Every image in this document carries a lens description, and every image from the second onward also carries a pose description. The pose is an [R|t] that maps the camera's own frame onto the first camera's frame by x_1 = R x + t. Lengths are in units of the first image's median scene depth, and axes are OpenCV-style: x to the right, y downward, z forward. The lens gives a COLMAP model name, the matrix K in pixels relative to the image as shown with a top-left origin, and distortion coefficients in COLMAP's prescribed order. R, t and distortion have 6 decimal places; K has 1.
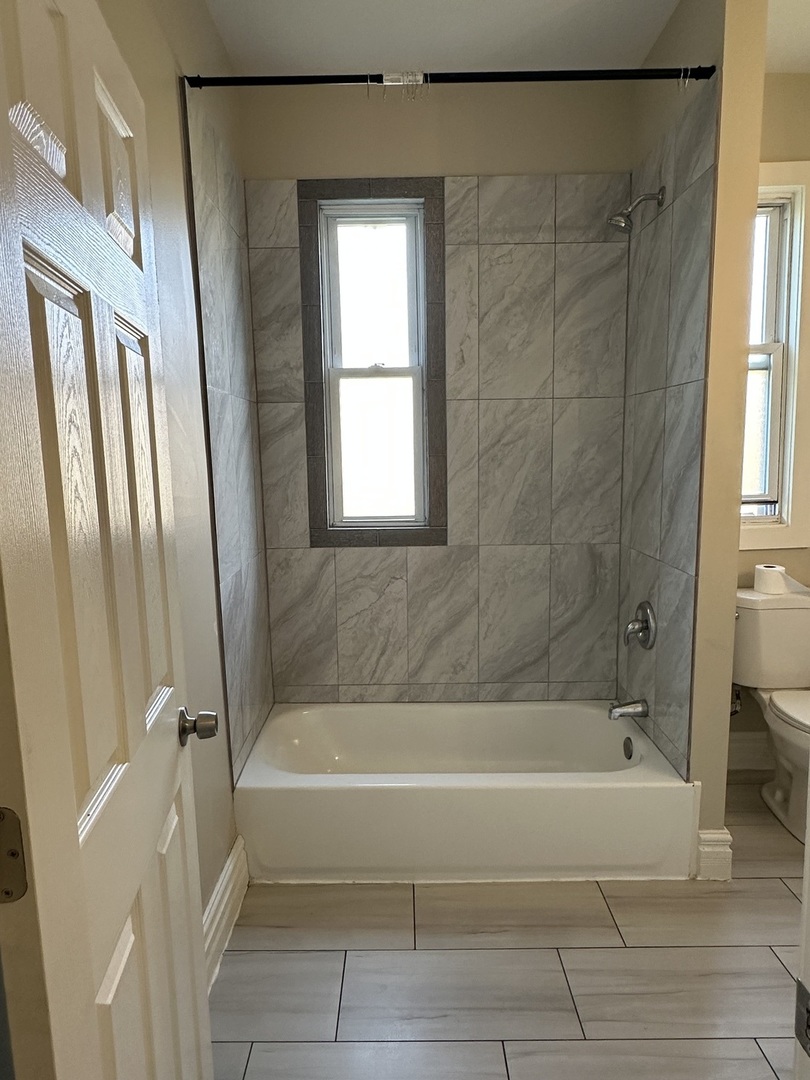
lens RADIAL K [[668.2, 0, 404.6], [0, 668.2, 531.0], [0, 0, 1]] dist [-0.001214, -0.000215]
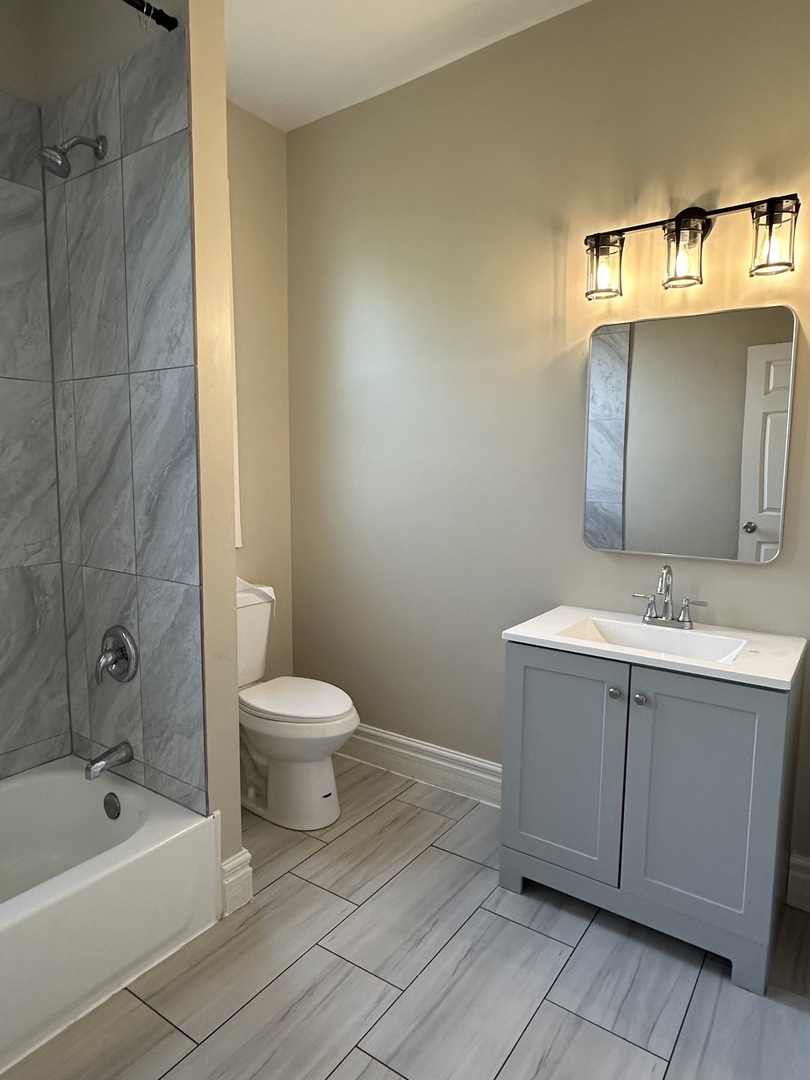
lens RADIAL K [[649.9, 0, 405.0], [0, 649.9, 540.0], [0, 0, 1]] dist [-0.006491, -0.000362]
pose [[0.561895, -0.065033, 0.824648, -0.105662], [0.080208, 0.996491, 0.023933, 0.006776], [-0.823311, 0.052696, 0.565139, 0.238845]]
